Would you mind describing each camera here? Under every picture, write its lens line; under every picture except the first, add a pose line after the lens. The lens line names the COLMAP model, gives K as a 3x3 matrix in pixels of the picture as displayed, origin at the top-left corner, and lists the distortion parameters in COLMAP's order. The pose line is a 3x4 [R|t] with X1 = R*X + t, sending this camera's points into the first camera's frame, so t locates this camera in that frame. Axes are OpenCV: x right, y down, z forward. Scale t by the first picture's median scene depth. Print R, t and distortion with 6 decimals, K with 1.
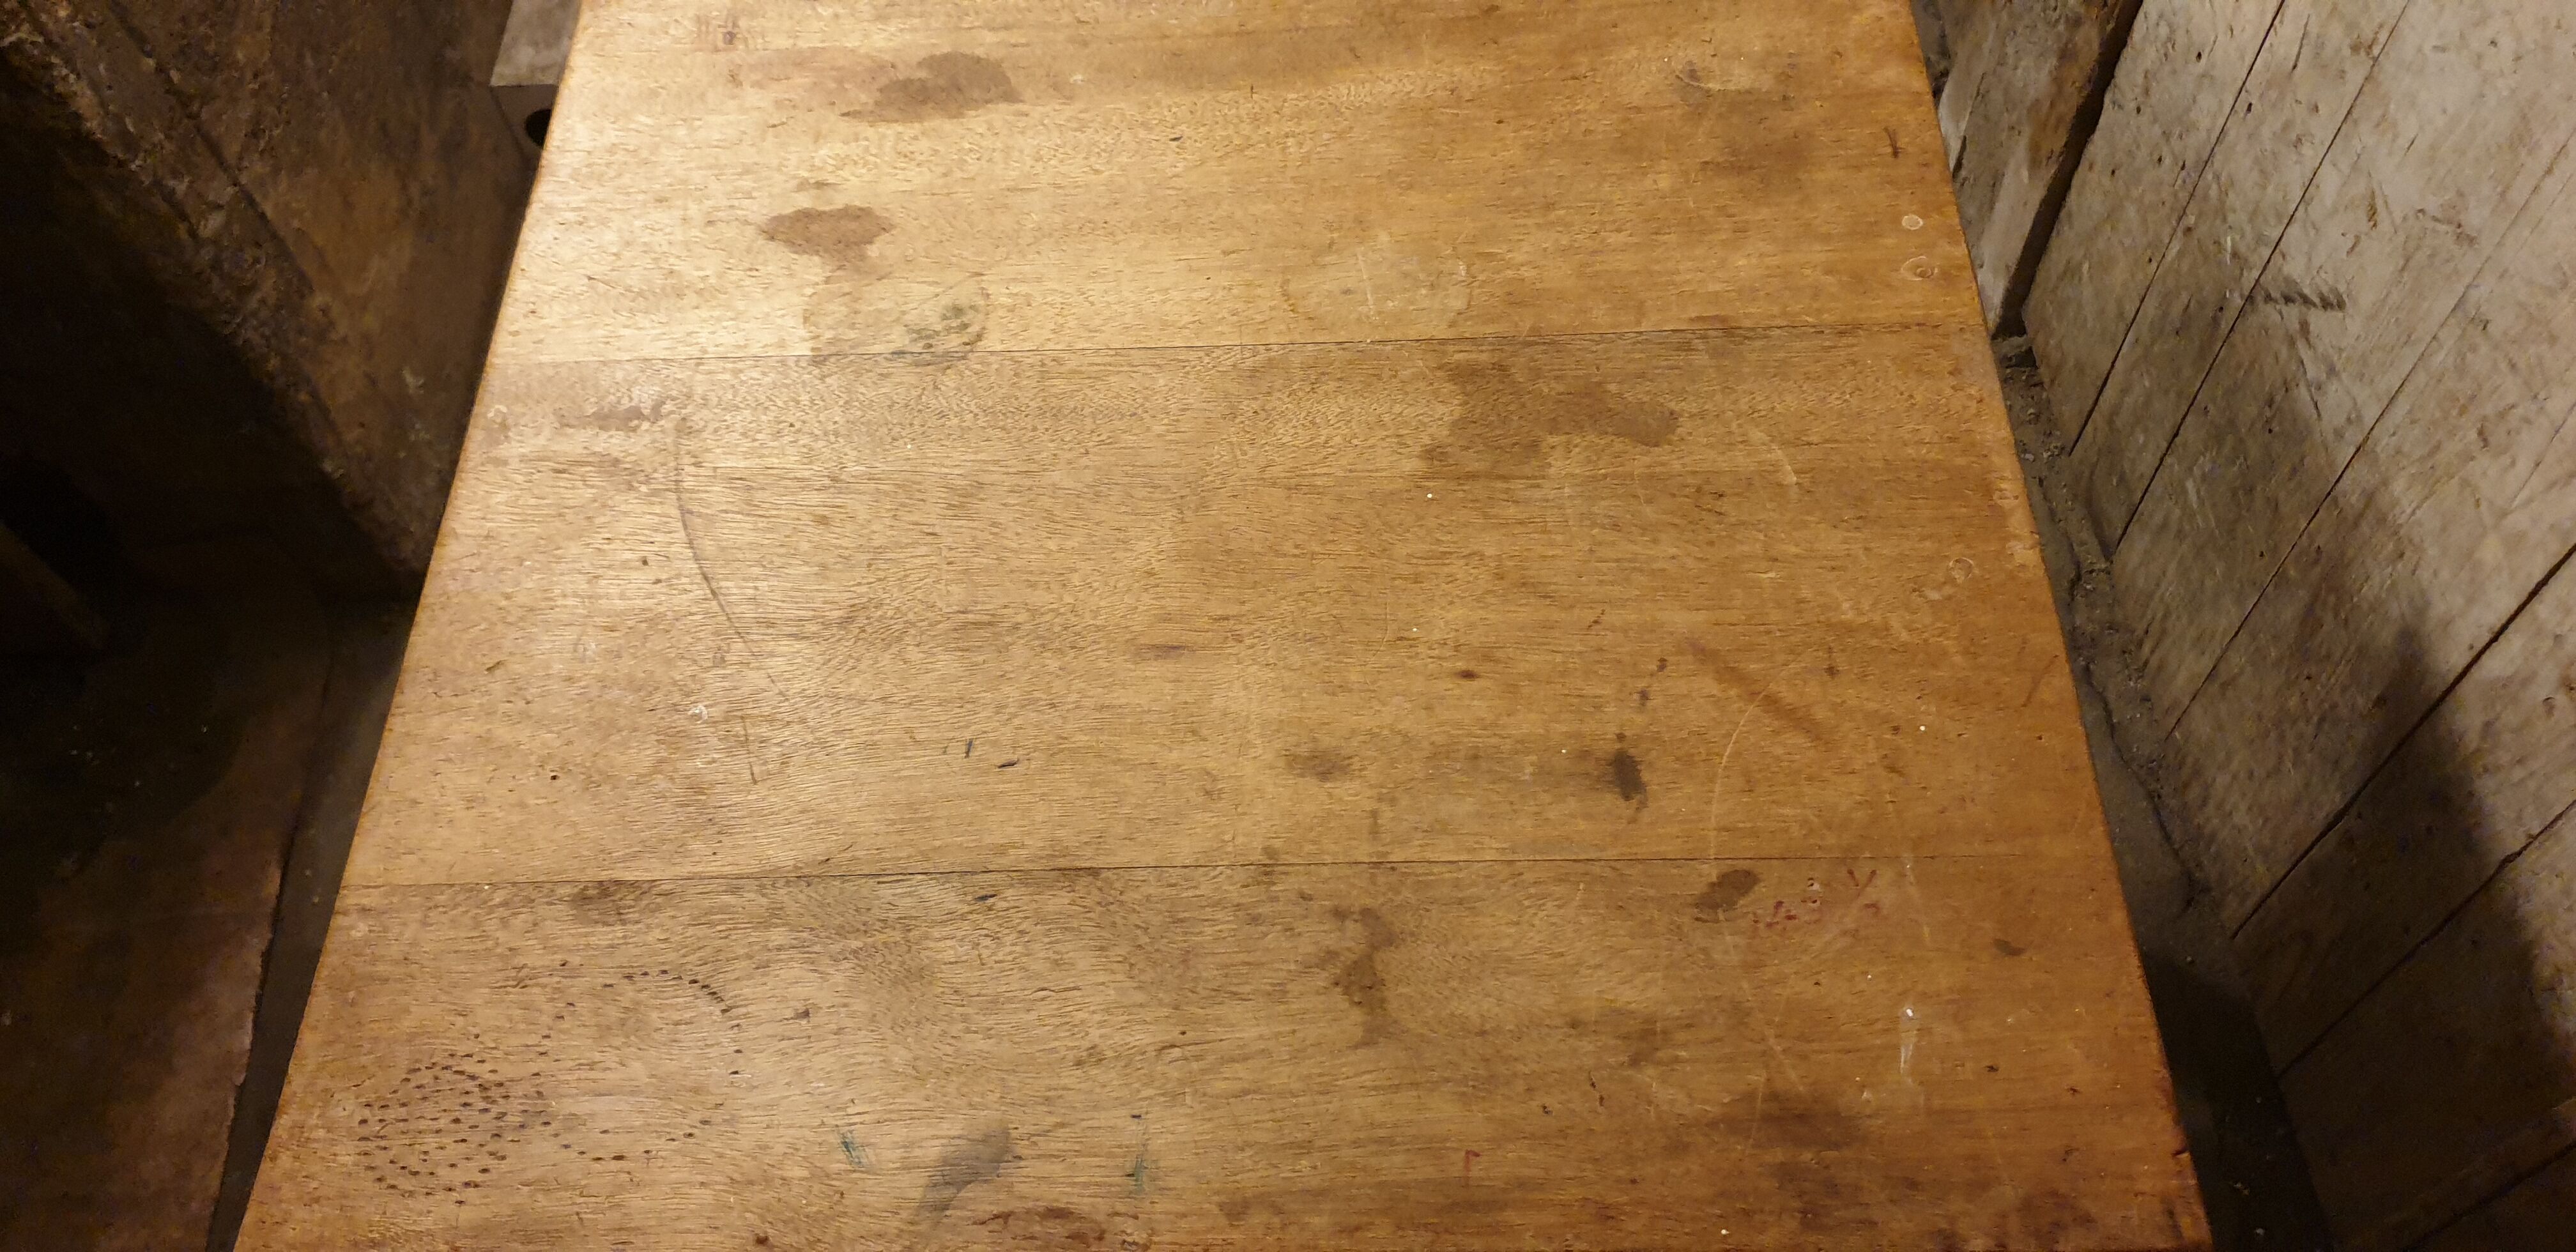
lens RADIAL K [[1945.1, 0, 1293.8], [0, 1945.1, 615.6], [0, 0, 1]] dist [-0.013632, 0.002648]
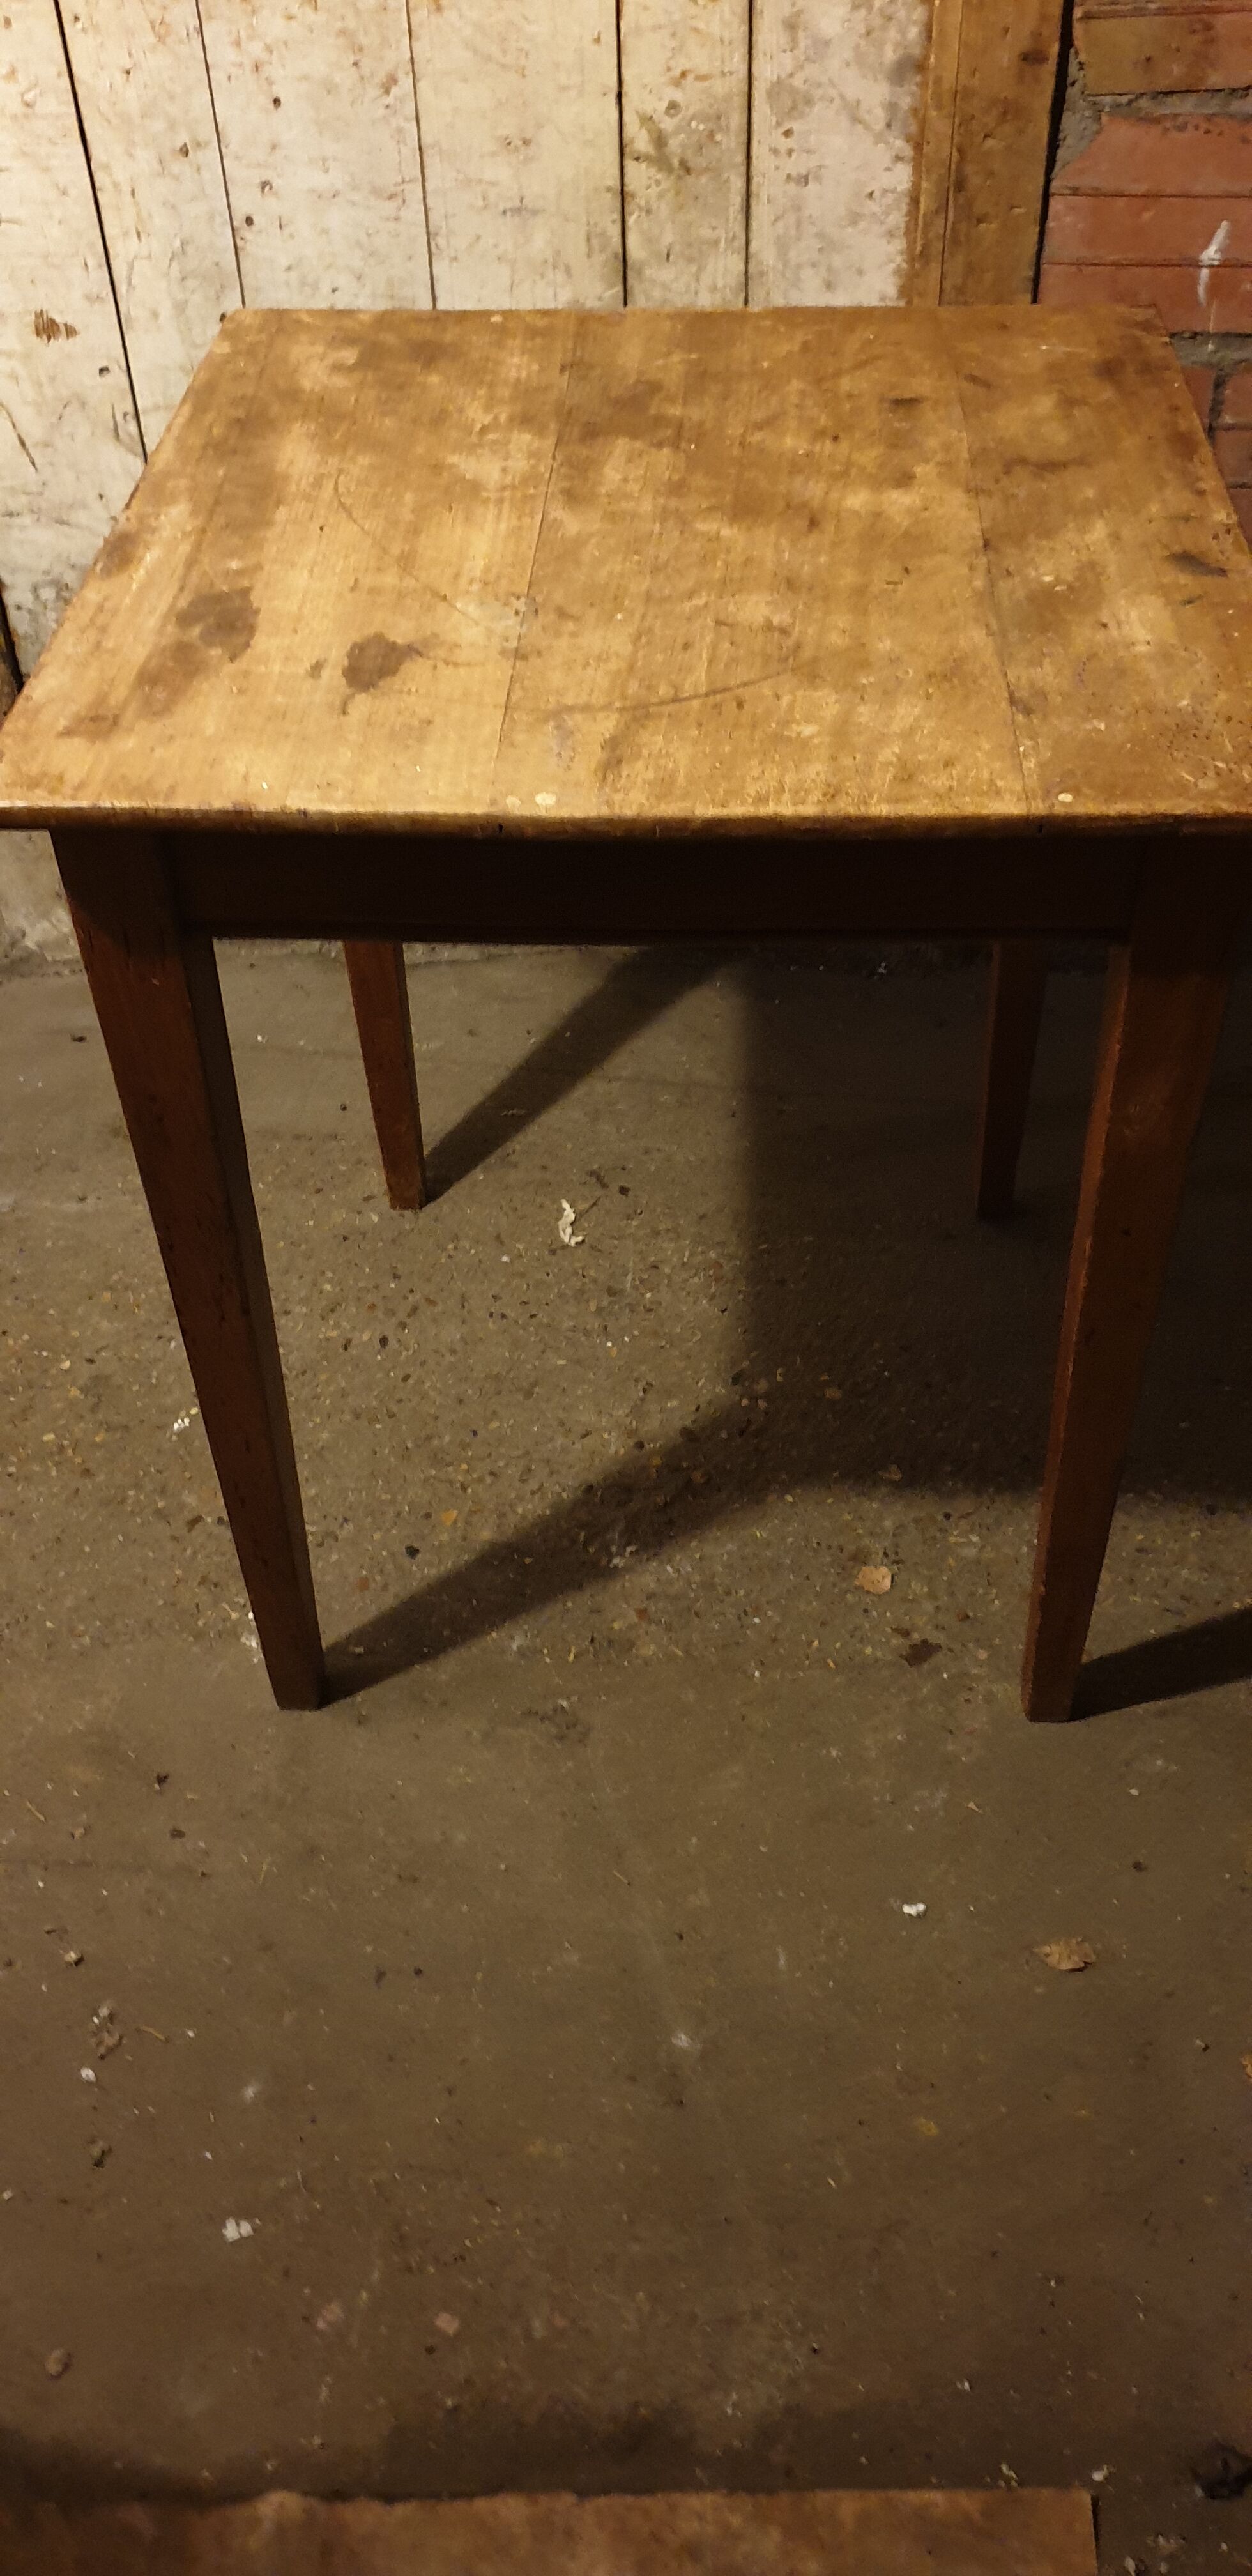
lens RADIAL K [[1945.1, 0, 623.1], [0, 1945.1, 1310.1], [0, 0, 1]] dist [-0.013632, 0.002648]
pose [[0.070984, -0.680365, 0.729428, -0.941381], [0.841922, 0.433021, 0.321964, -0.205714], [-0.534910, 0.591267, 0.603551, 0.358948]]
